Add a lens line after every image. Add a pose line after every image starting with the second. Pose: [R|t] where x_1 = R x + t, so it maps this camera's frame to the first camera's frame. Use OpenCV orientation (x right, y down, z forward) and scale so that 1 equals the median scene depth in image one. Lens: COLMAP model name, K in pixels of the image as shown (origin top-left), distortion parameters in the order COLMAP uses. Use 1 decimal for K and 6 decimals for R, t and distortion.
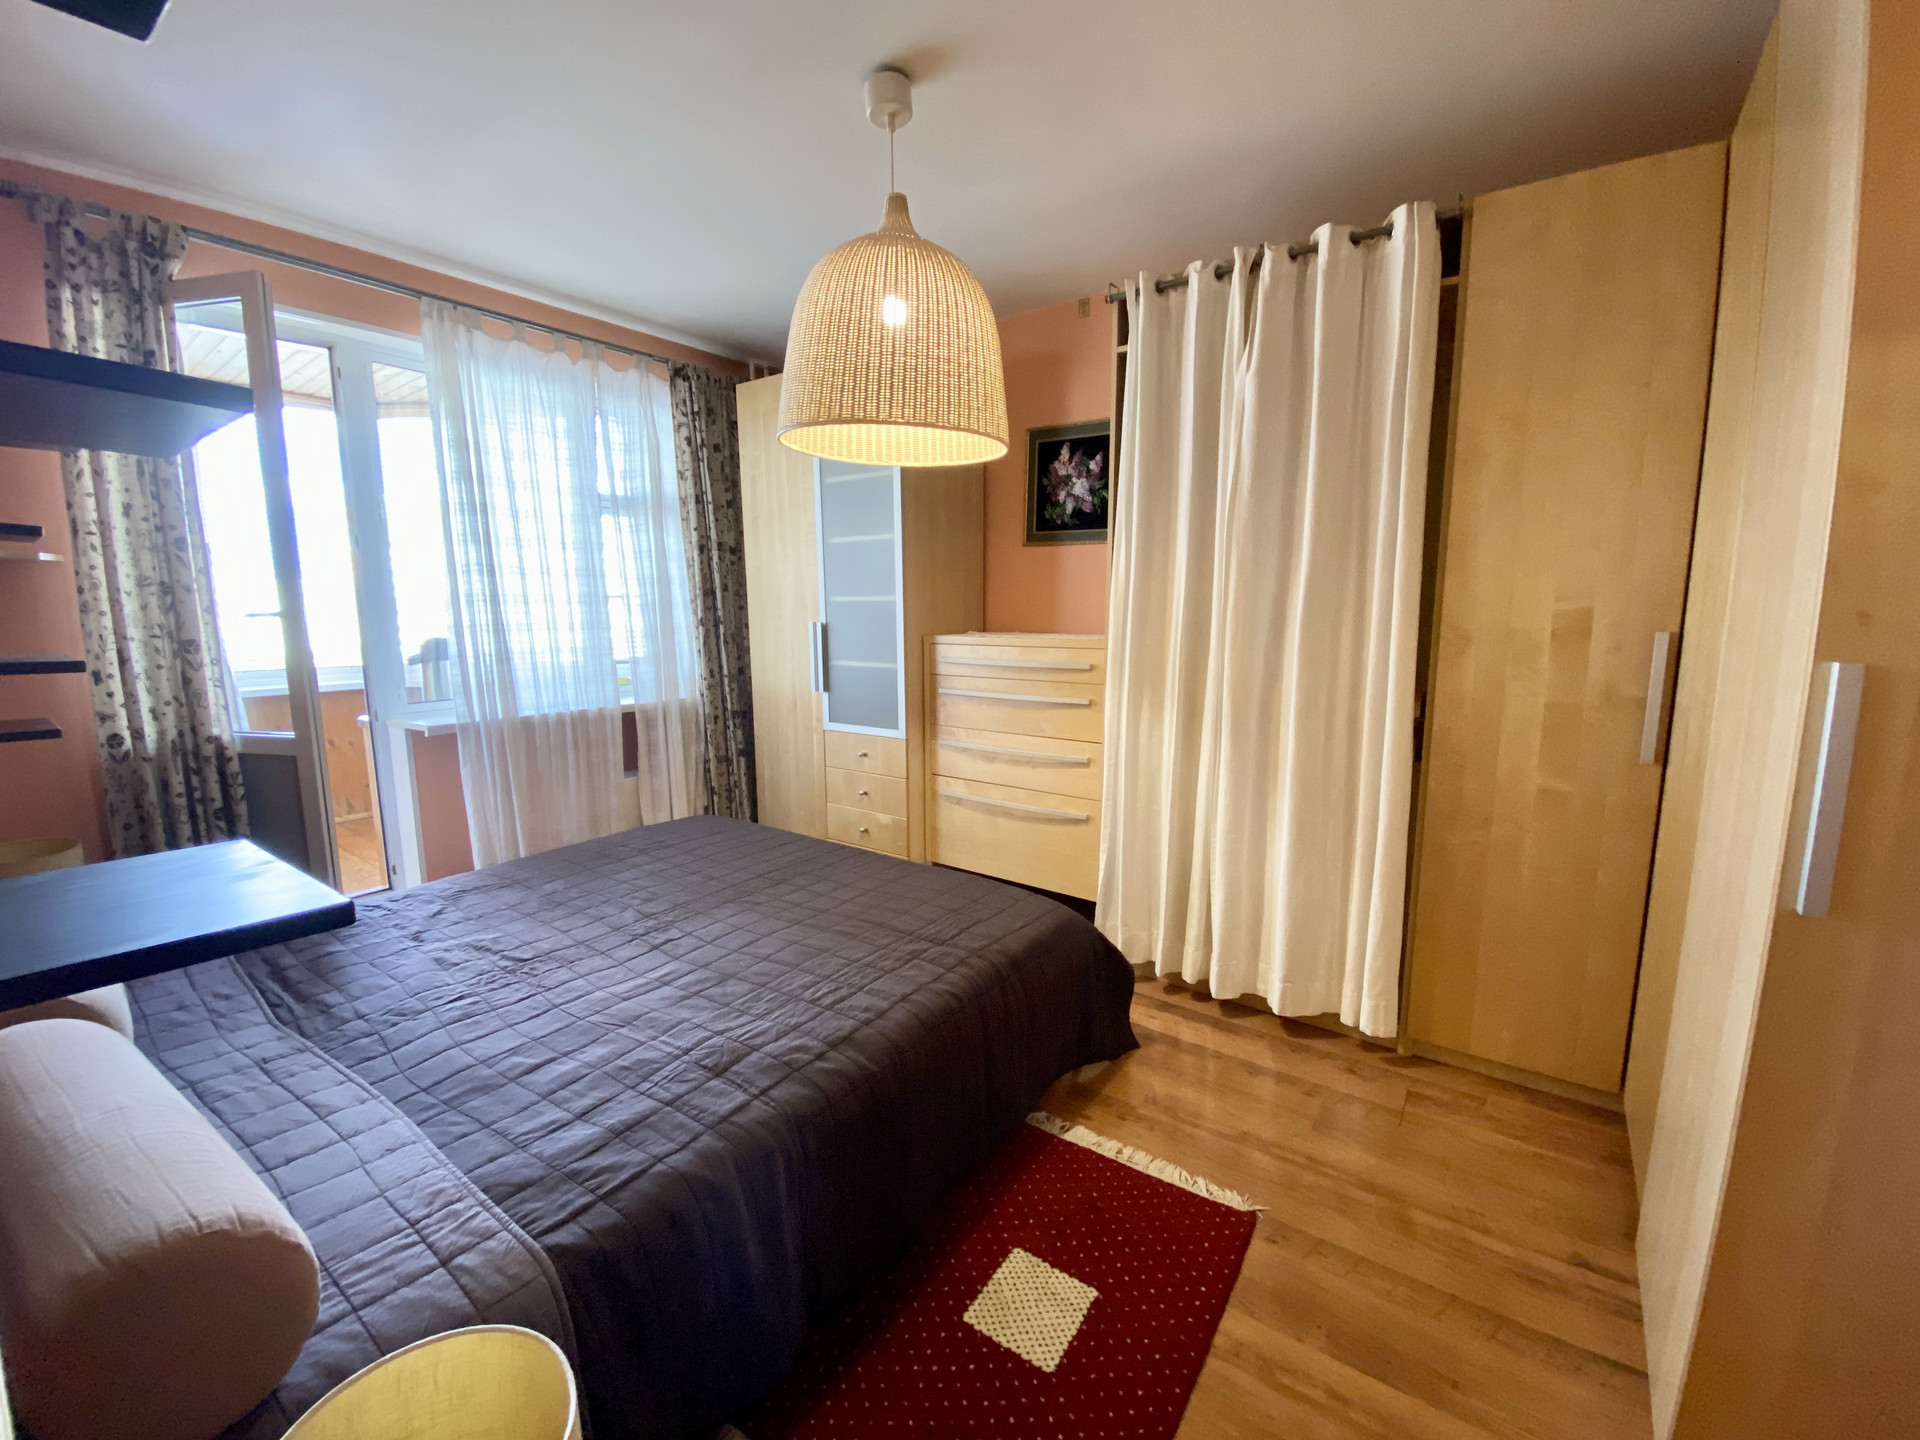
lens RADIAL K [[771.5, 0, 960.0], [0, 771.5, 720.0], [0, 0, 1]] dist [0.000033, -0.008094]
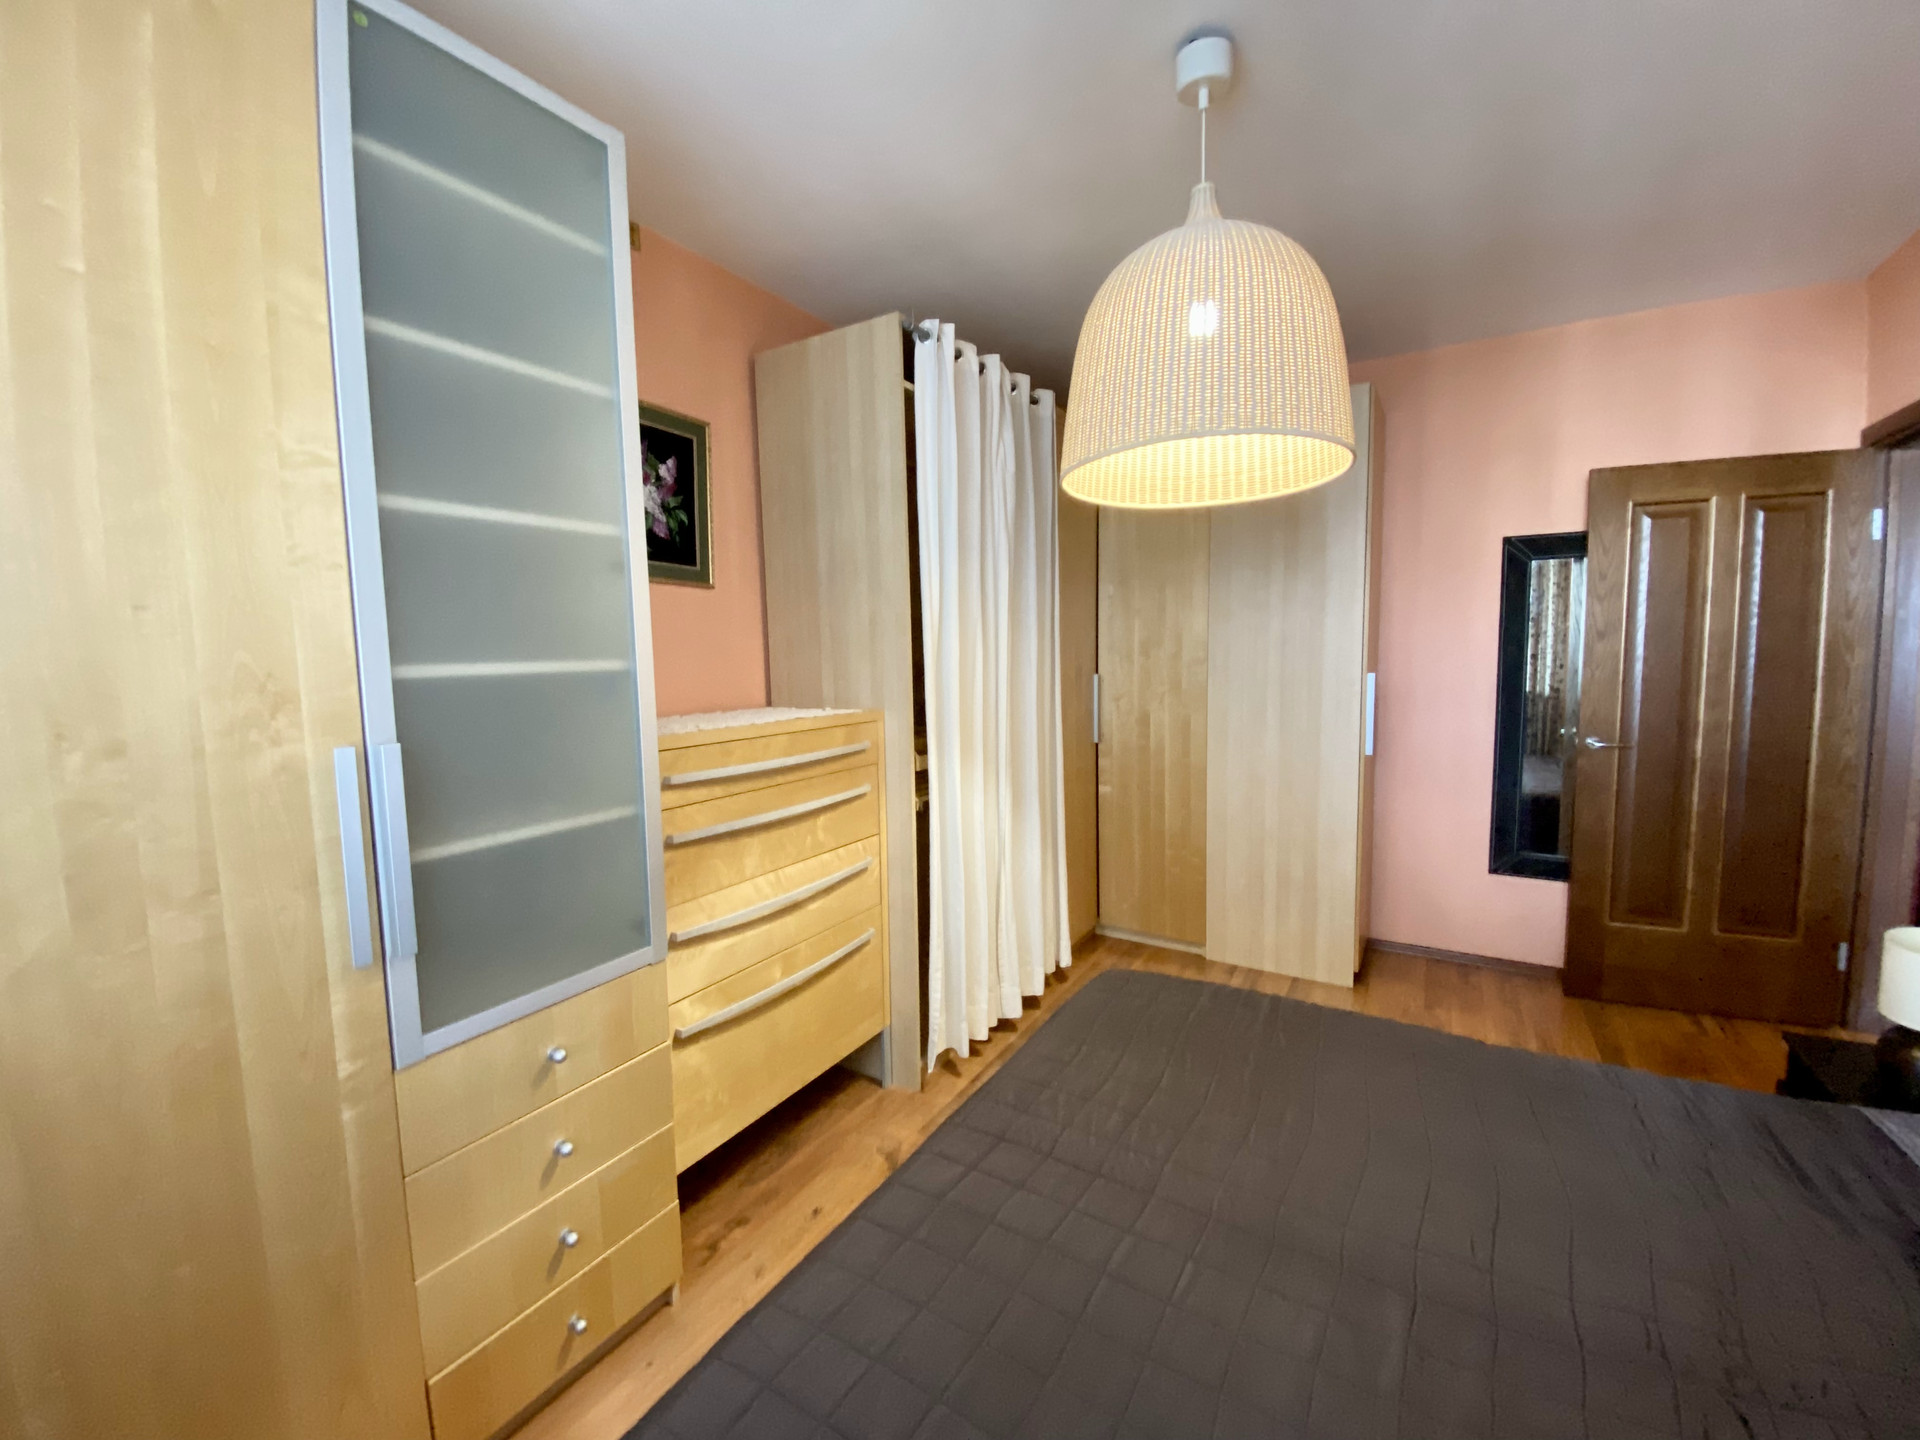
lens RADIAL K [[771.5, 0, 960.0], [0, 771.5, 720.0], [0, 0, 1]] dist [0.000033, -0.008094]
pose [[-0.107948, -0.076884, 0.991179, -0.561164], [0.171551, 0.980609, 0.094747, -0.133067], [-0.979243, 0.180266, -0.092666, 0.850249]]
